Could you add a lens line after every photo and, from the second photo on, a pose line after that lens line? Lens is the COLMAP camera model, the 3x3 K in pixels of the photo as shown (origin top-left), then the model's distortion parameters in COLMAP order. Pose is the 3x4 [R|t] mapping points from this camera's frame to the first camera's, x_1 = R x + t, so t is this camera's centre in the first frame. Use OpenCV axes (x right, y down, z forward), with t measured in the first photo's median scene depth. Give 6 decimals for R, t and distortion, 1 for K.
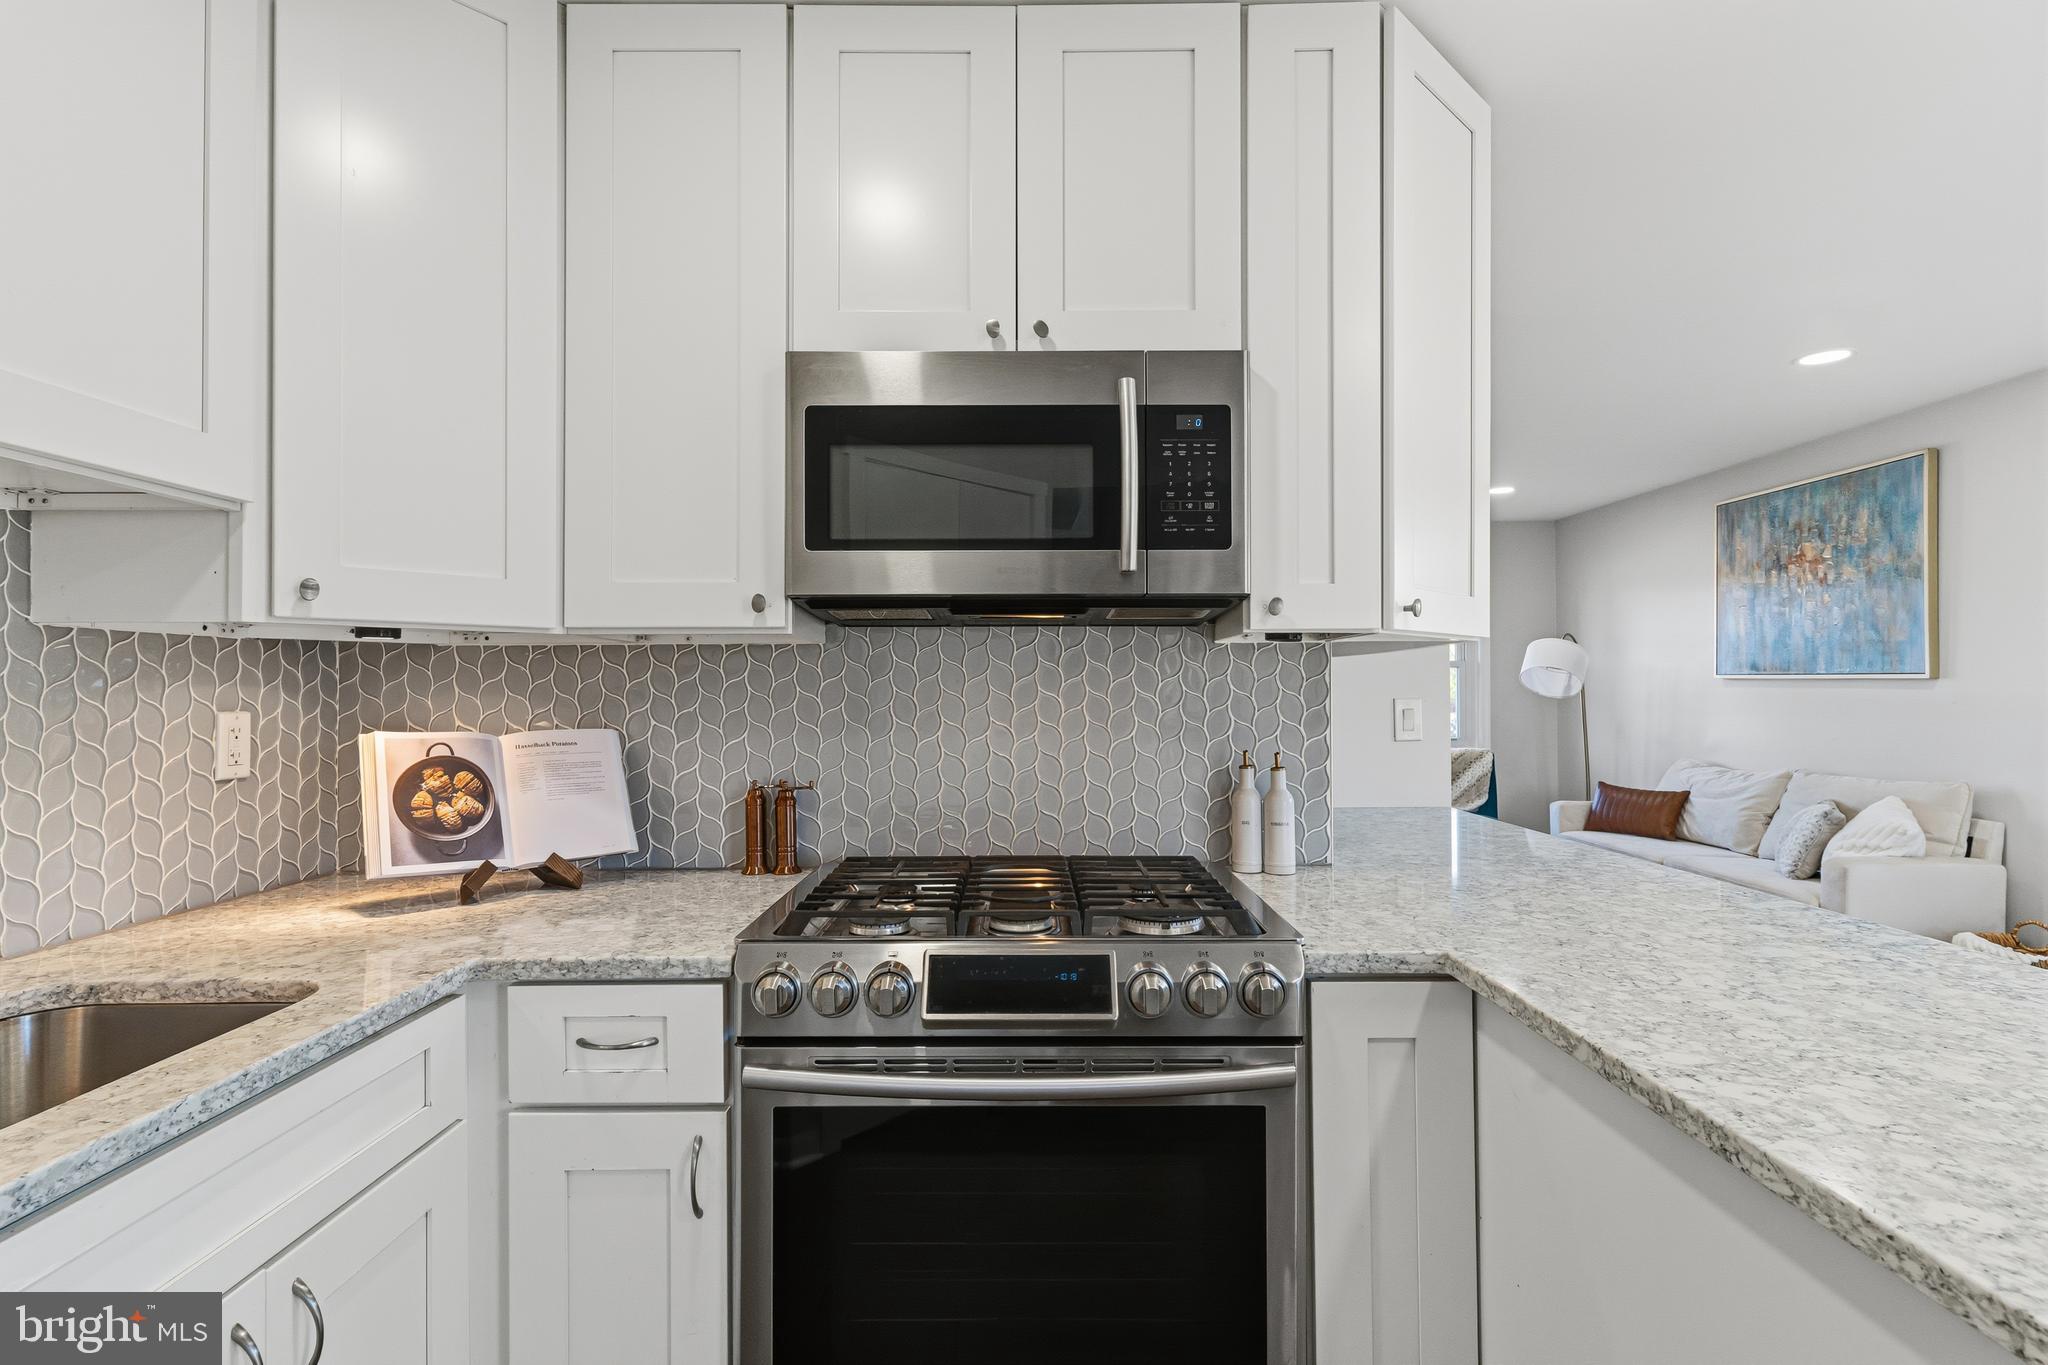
lens RADIAL K [[975.3, 0, 1024.0], [0, 975.3, 682.5], [0, 0, 1]] dist [0.003748, 0.001036]
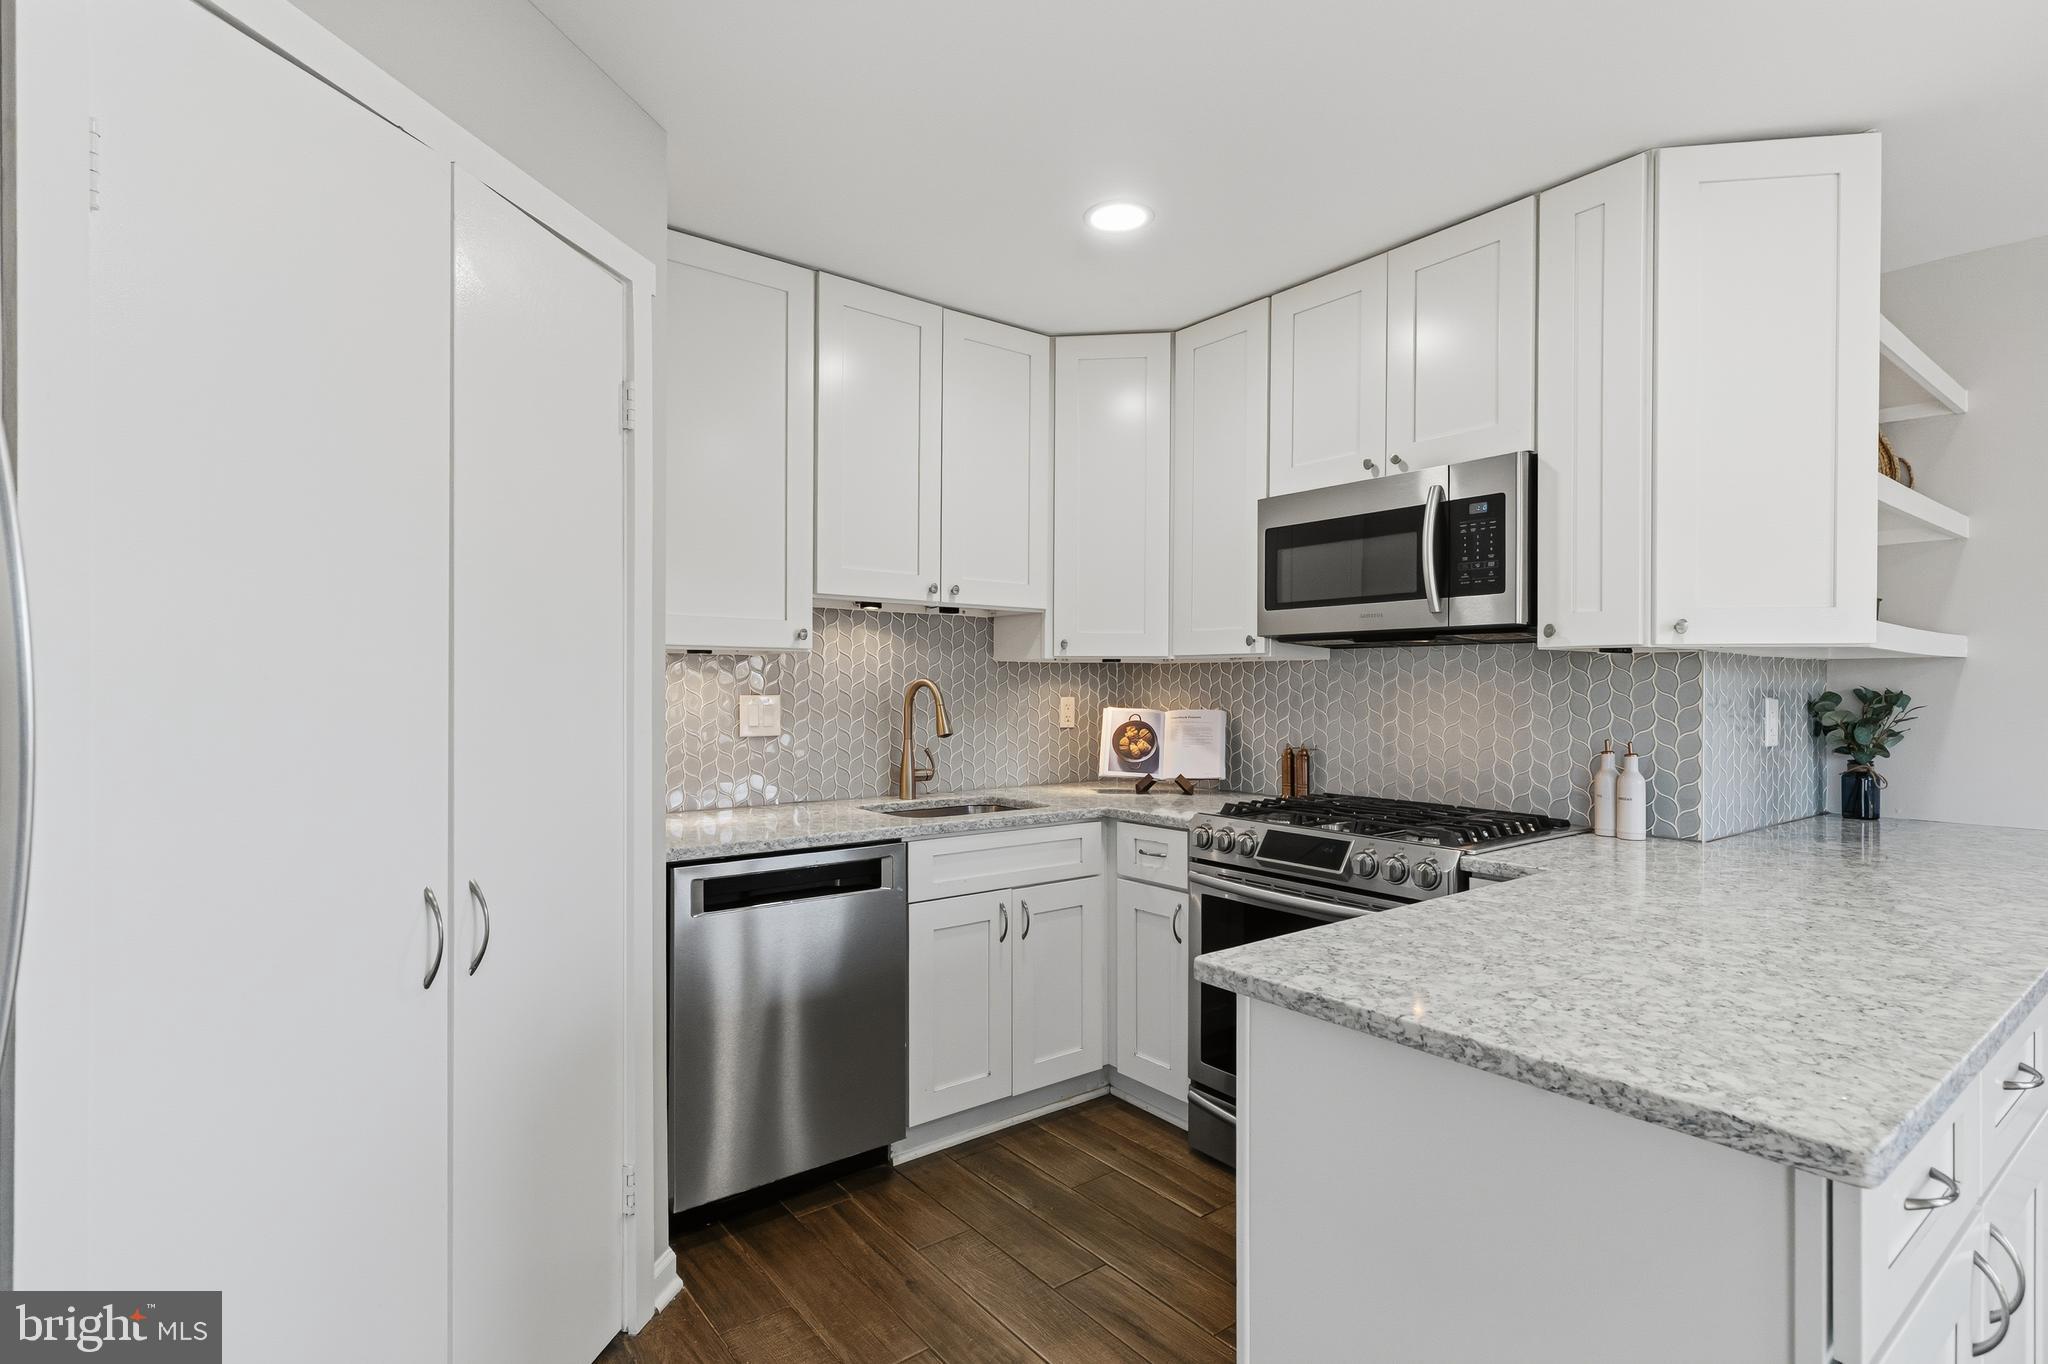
lens RADIAL K [[980.6, 0, 1026.0], [0, 980.6, 687.9], [0, 0, 1]] dist [0.004779, 0.000382]
pose [[0.615642, 0.006925, -0.787996, 0.858070], [-0.000506, 0.999965, 0.008393, -0.008270], [0.788026, -0.004769, 0.615623, -0.416790]]
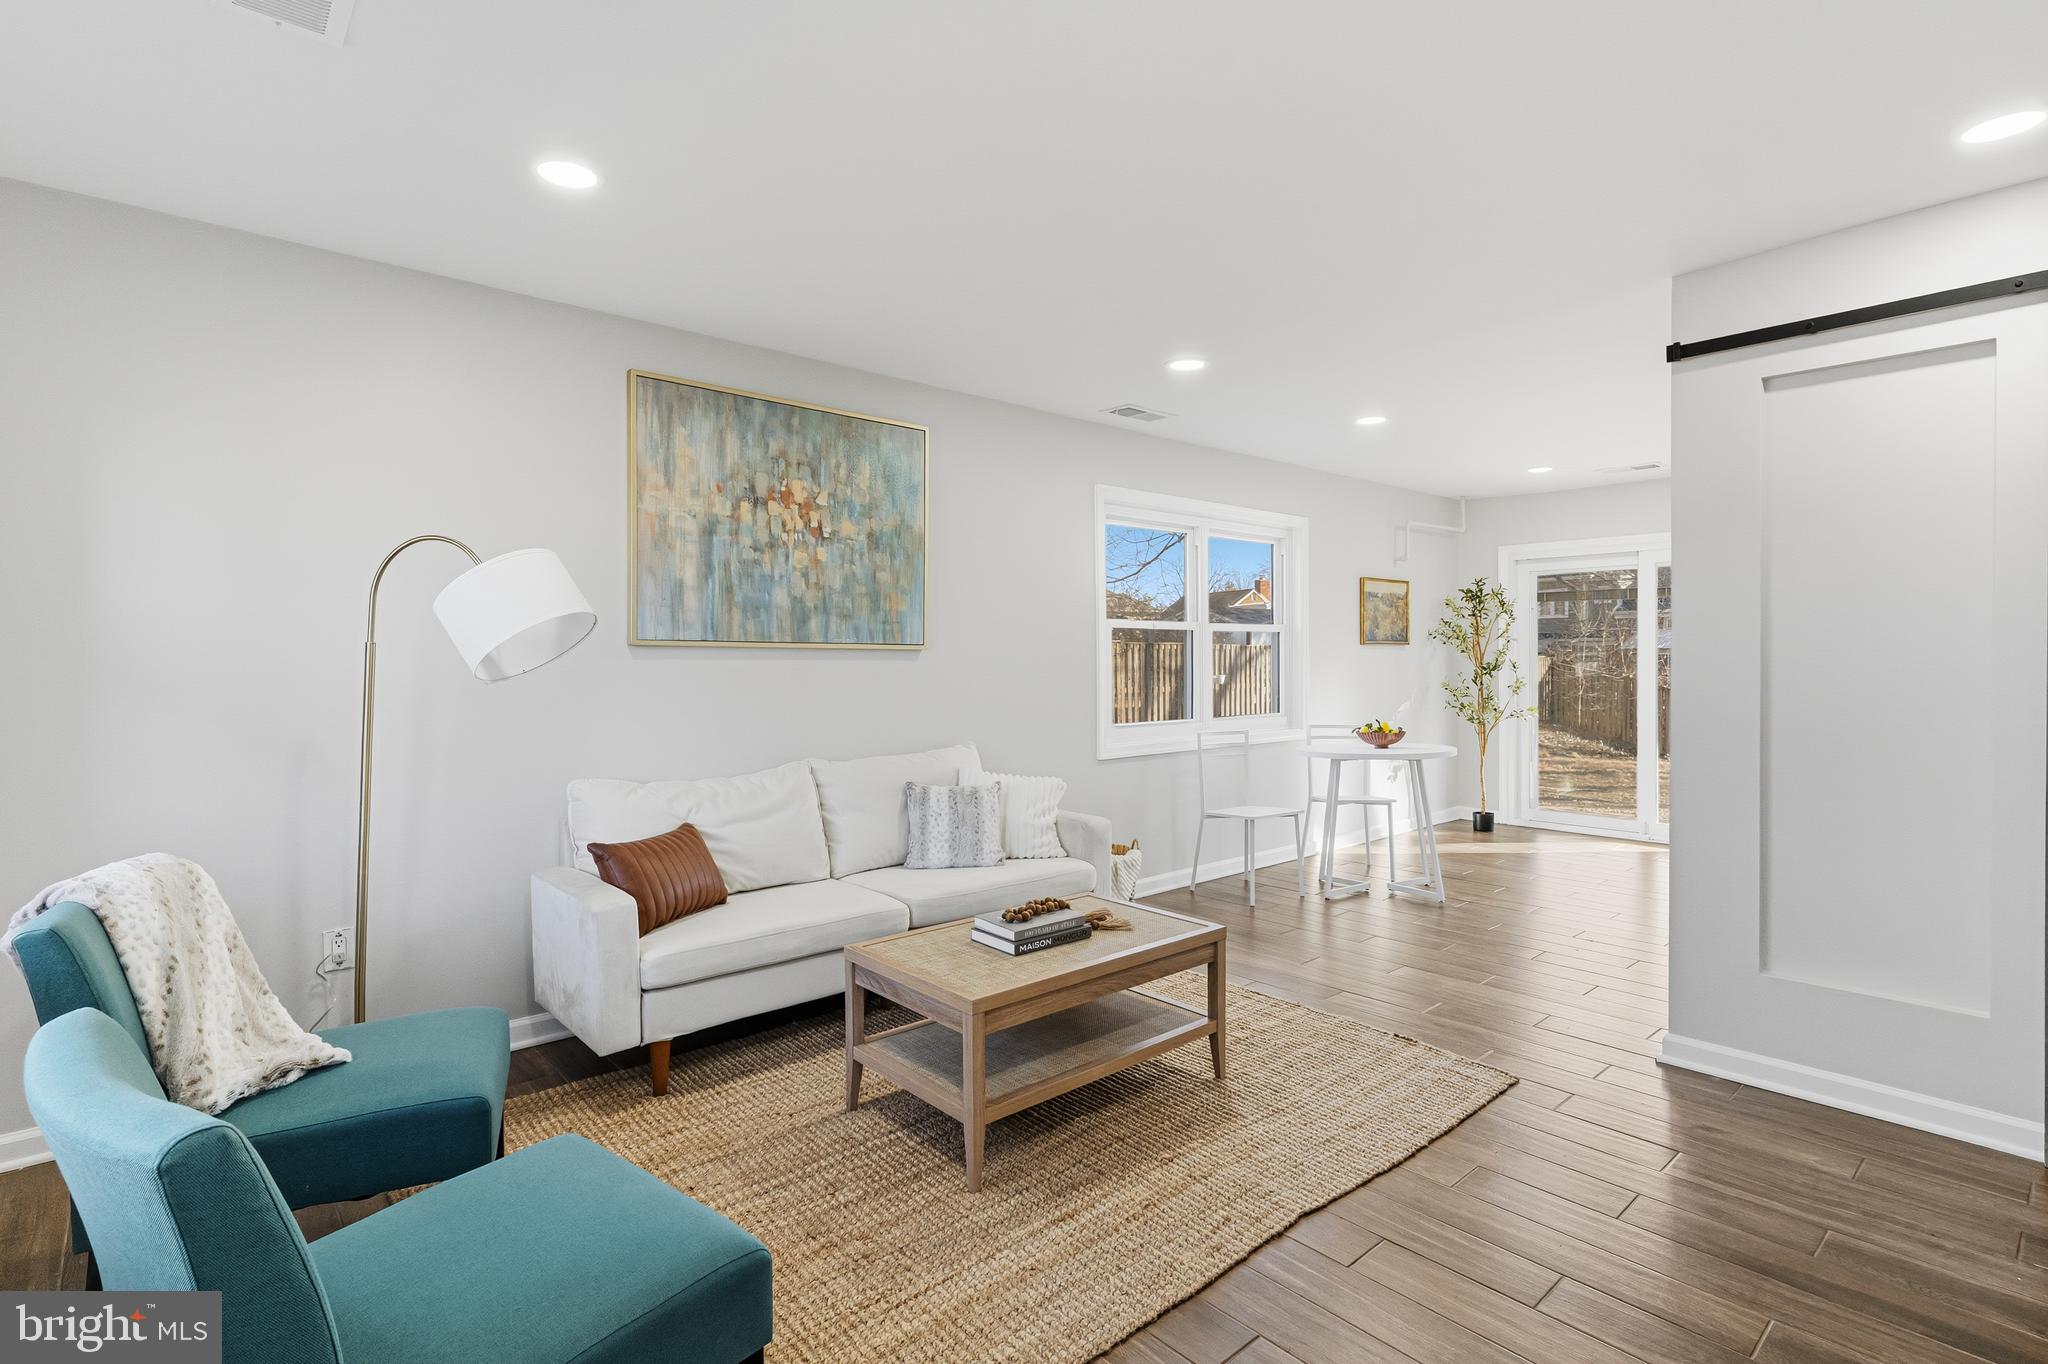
lens RADIAL K [[965.4, 0, 1010.4], [0, 965.4, 669.6], [0, 0, 1]] dist [0.000004, -0.000020]
pose [[-0.657218, -0.006611, 0.753671, 0.227220], [0.000006, 0.999961, 0.008776, 0.019781], [-0.753700, 0.005772, -0.657193, 3.906610]]
